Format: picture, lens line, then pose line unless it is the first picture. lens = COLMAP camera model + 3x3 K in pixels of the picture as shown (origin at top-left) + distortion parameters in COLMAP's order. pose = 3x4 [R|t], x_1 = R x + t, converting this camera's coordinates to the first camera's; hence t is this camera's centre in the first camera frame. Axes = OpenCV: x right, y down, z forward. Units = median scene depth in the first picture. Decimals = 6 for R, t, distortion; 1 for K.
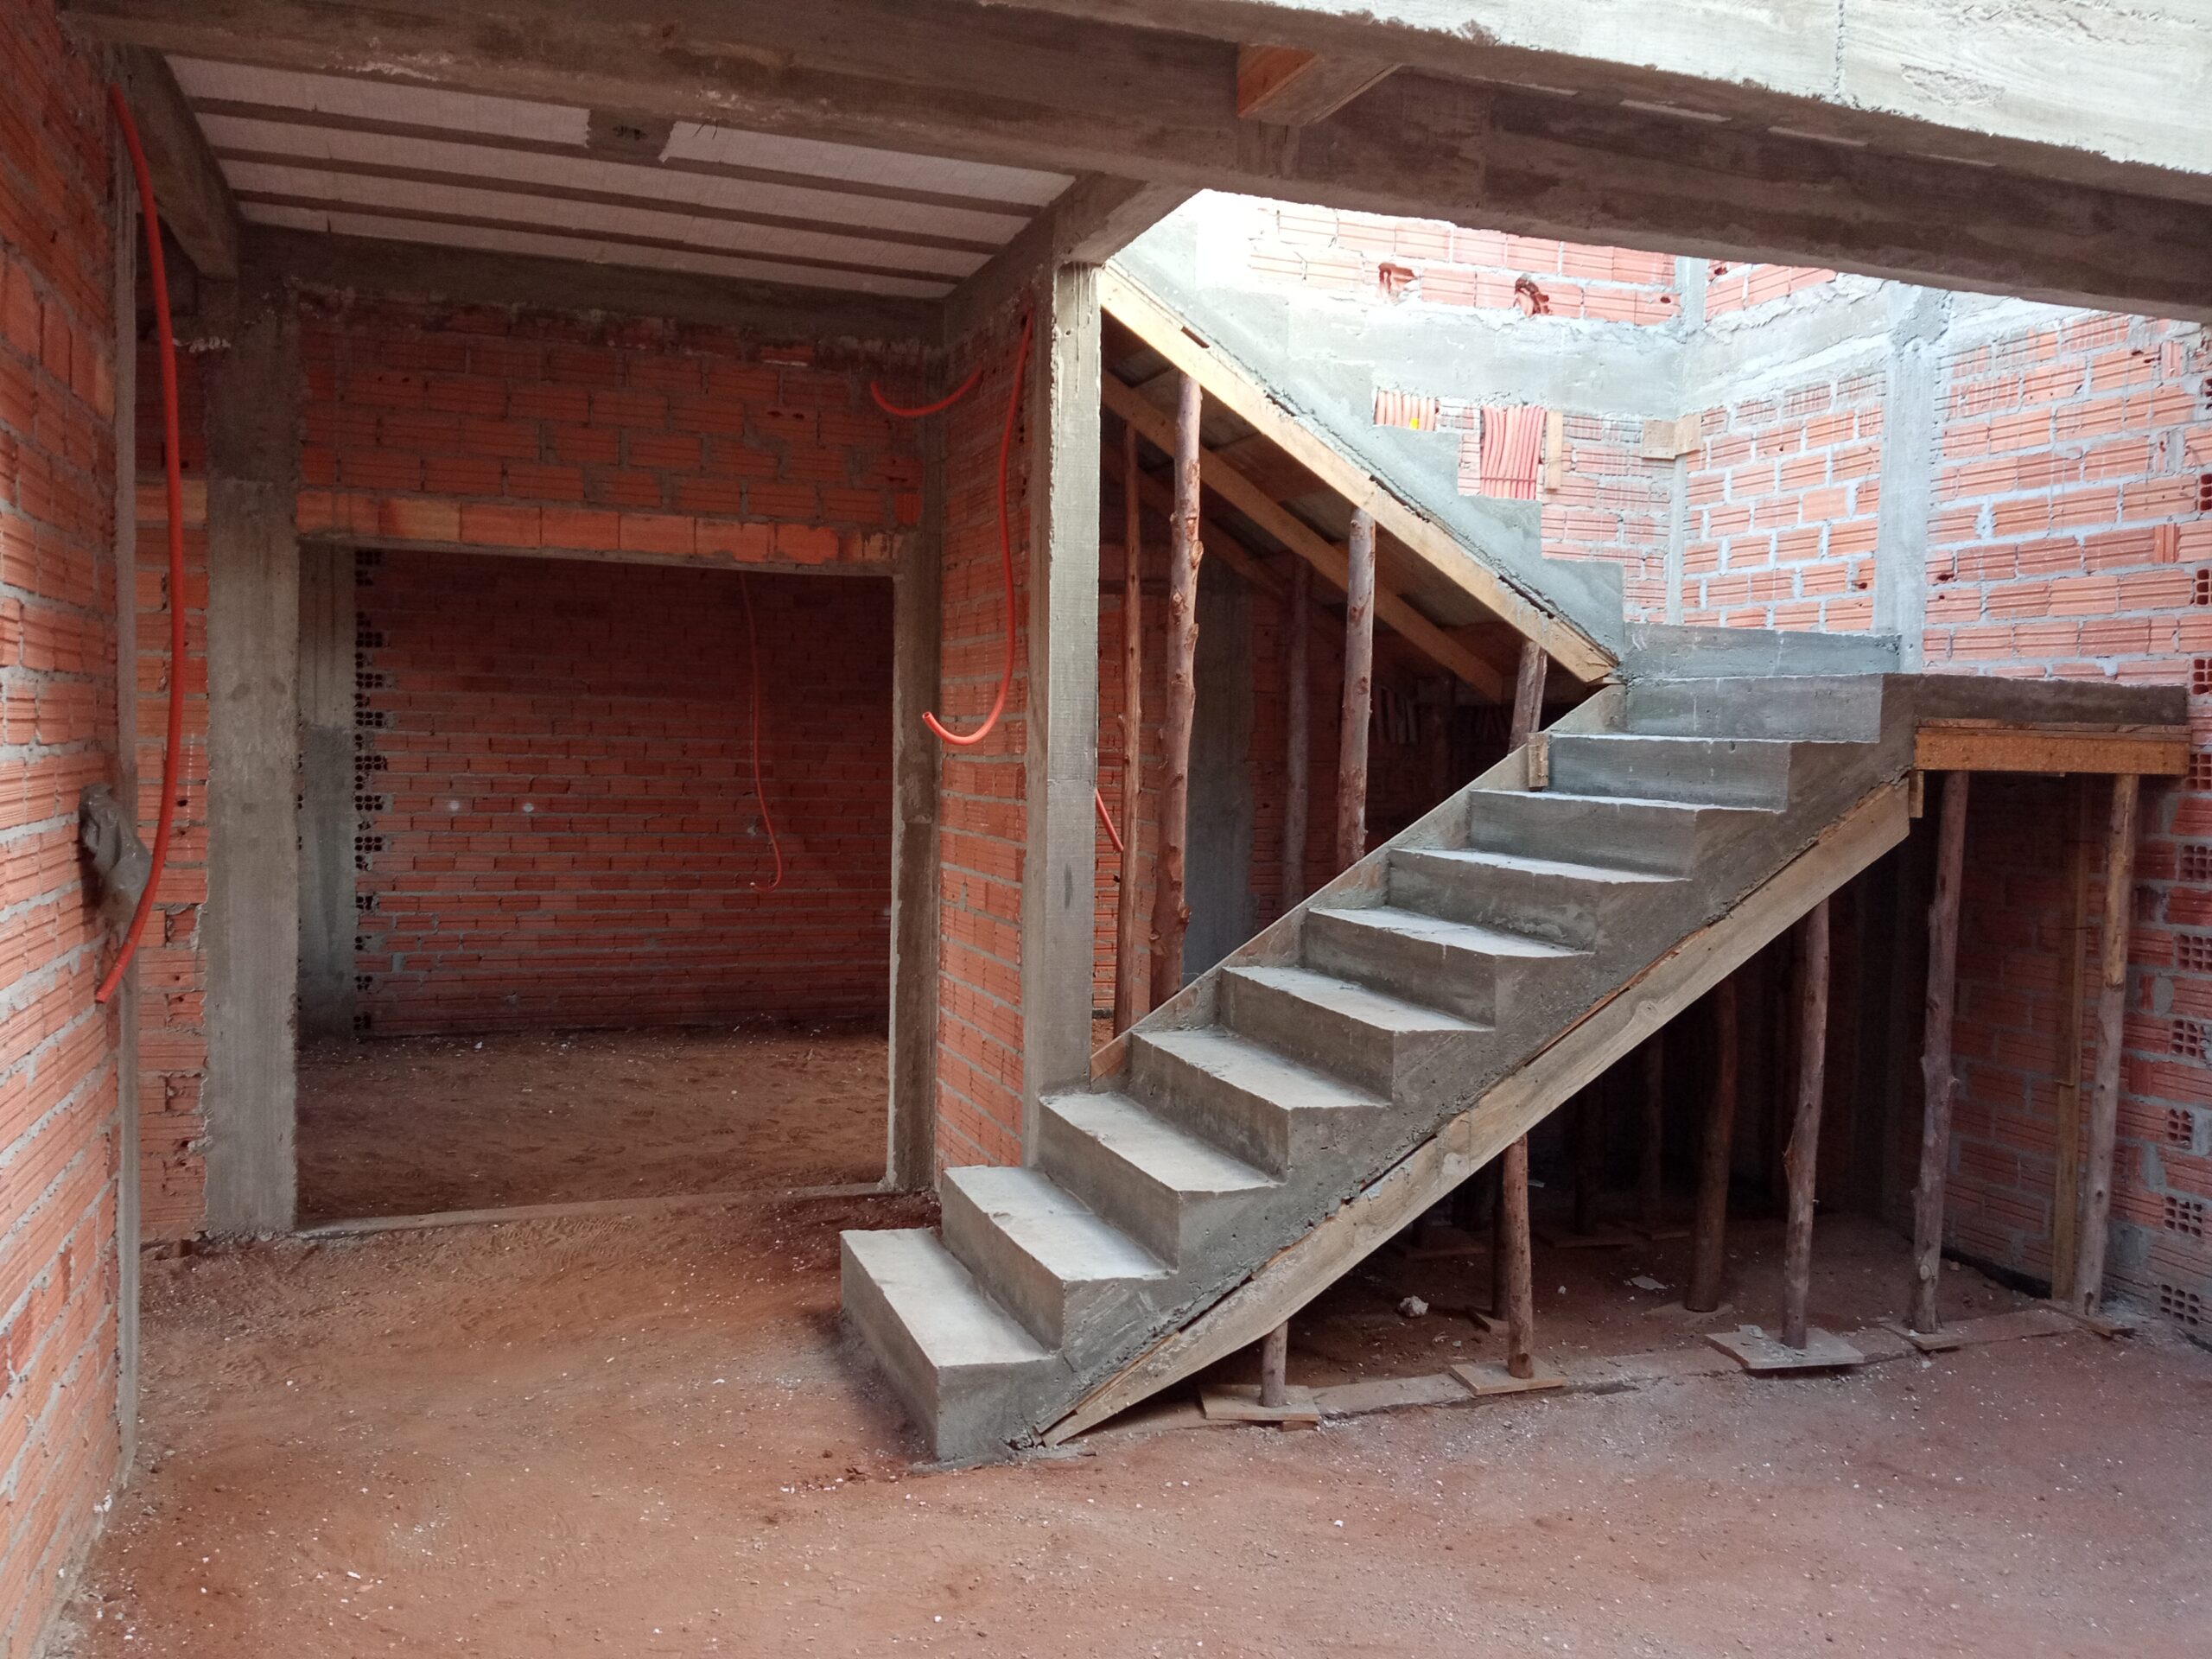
lens RADIAL K [[1786.2, 0, 1108.9], [0, 1786.2, 826.6], [0, 0, 1]] dist [0.066503, -0.117477]
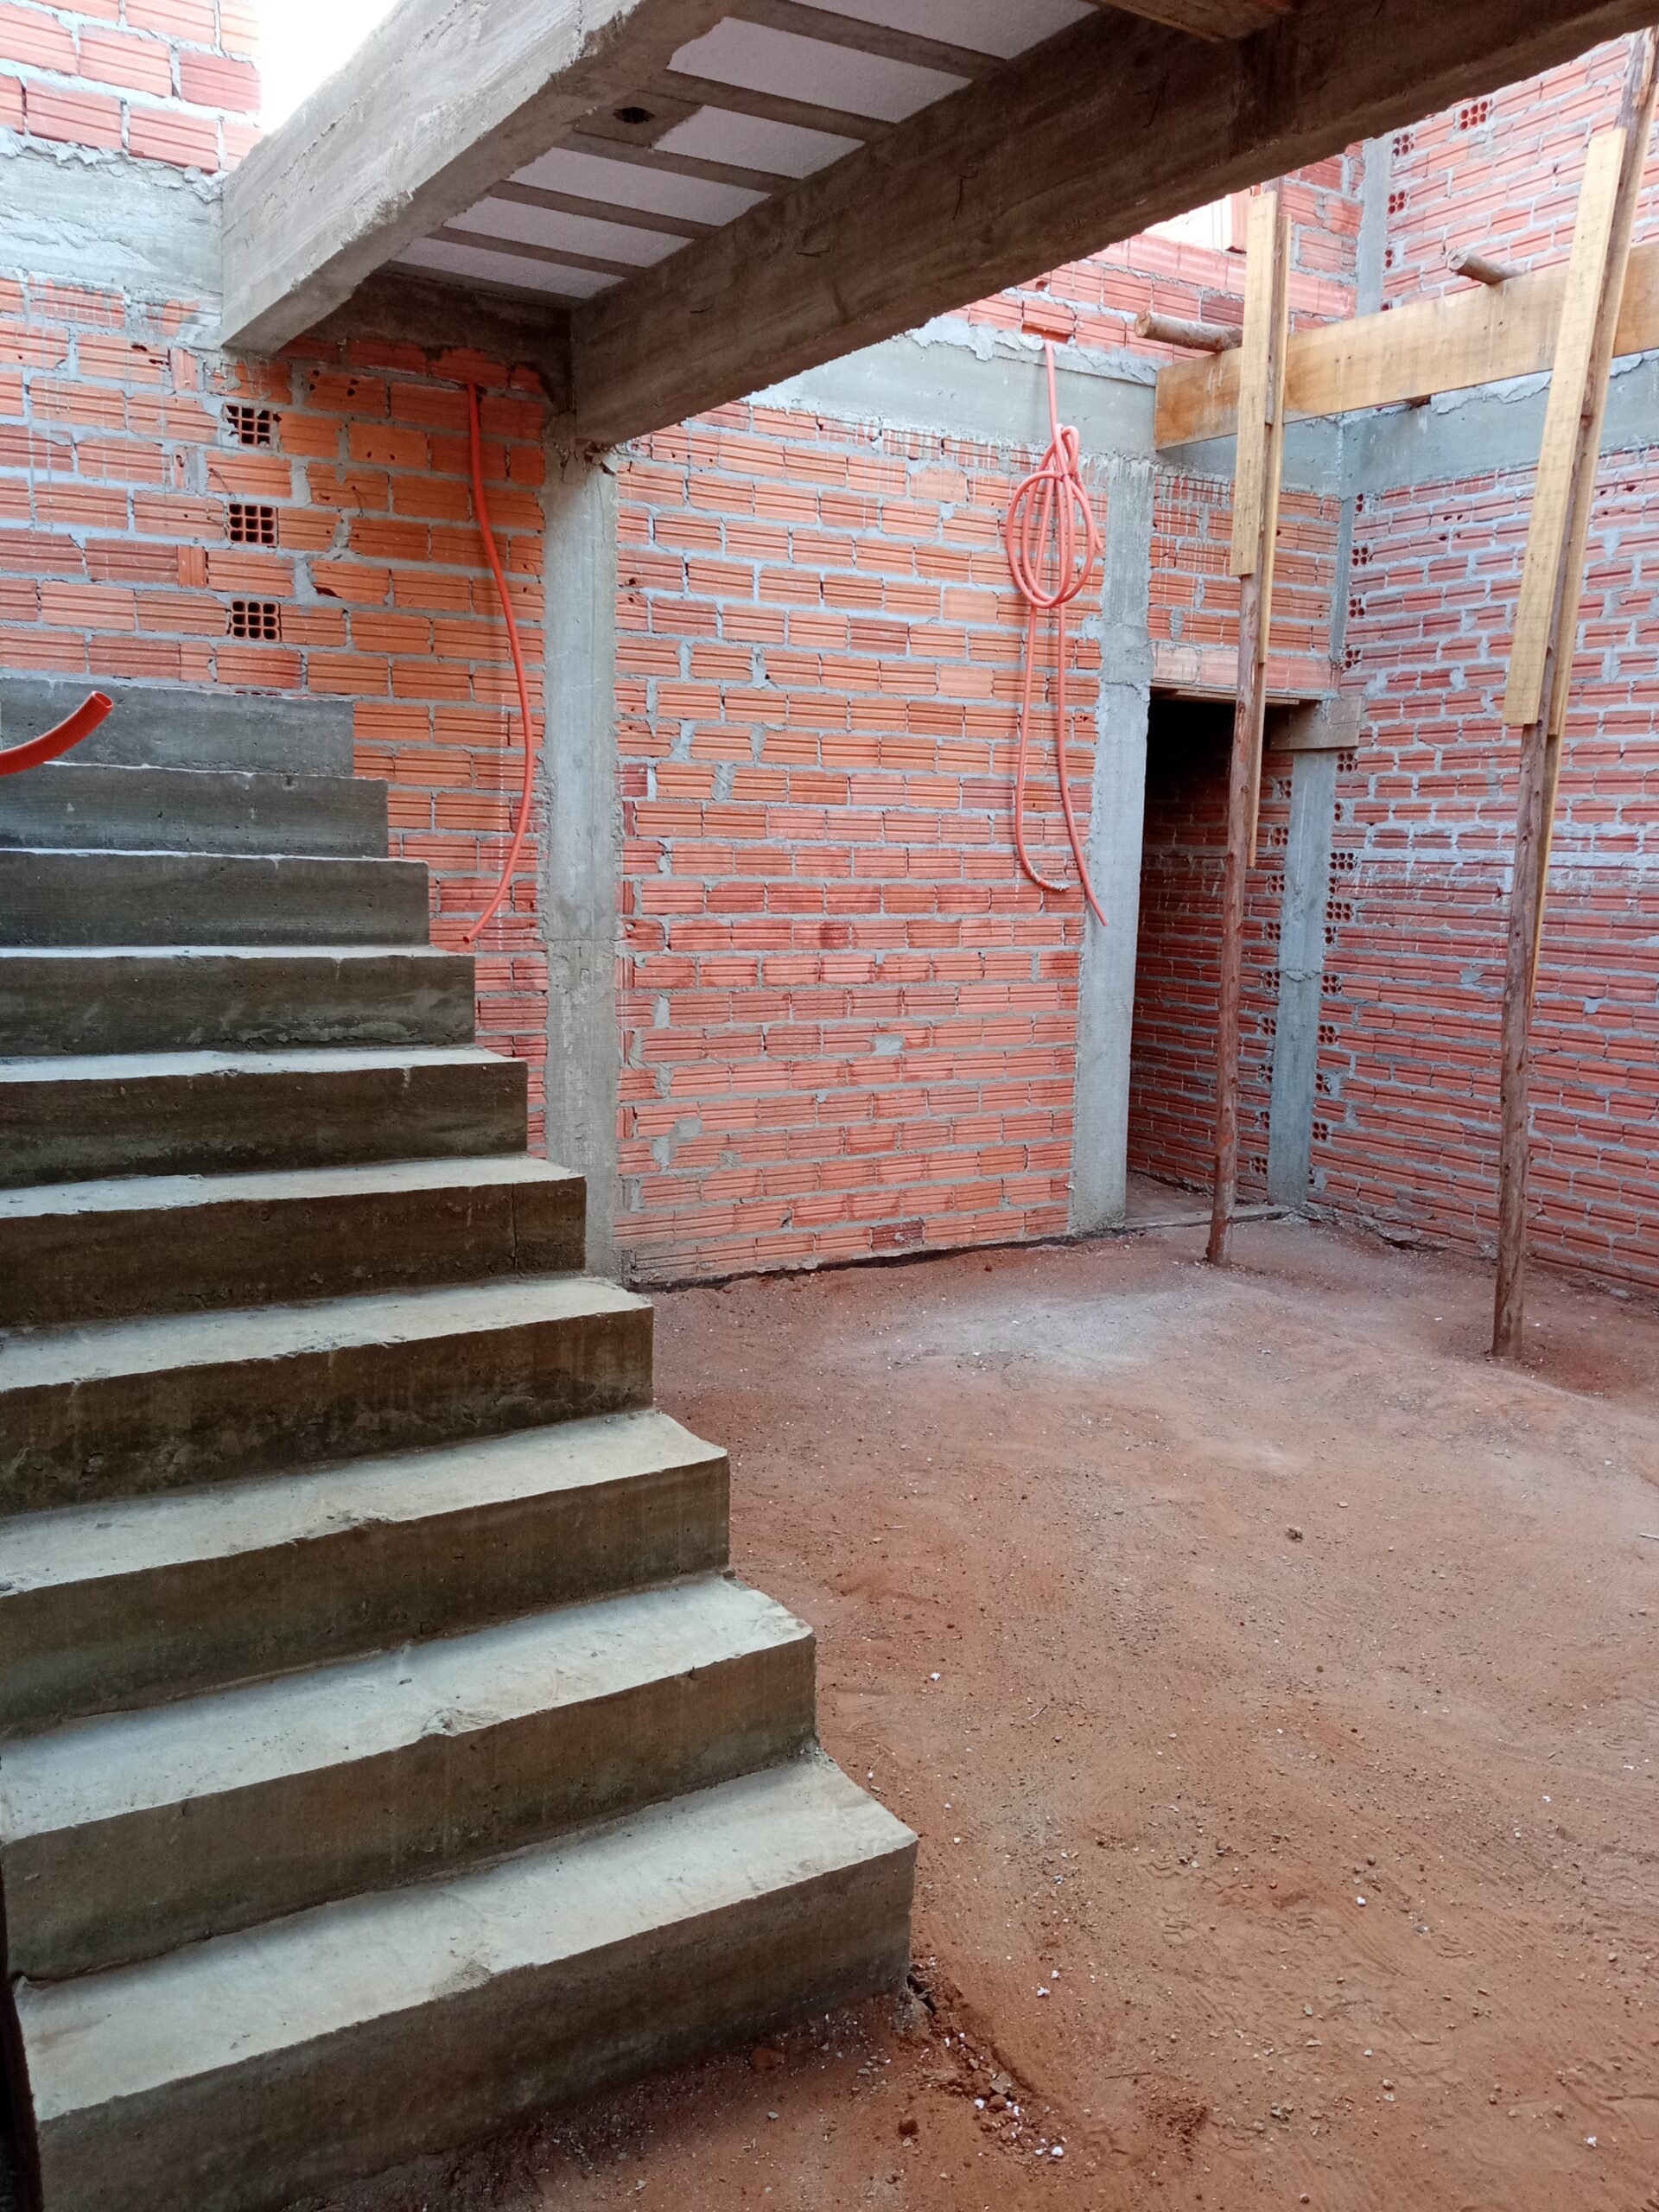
lens RADIAL K [[1786.2, 0, 833.2], [0, 1786.2, 1120.2], [0, 0, 1]] dist [0.066503, -0.117477]
pose [[-0.218703, -0.185612, 0.957976, -0.485084], [0.017808, 0.980819, 0.194104, -0.044789], [-0.975629, 0.059511, -0.211203, 0.877163]]
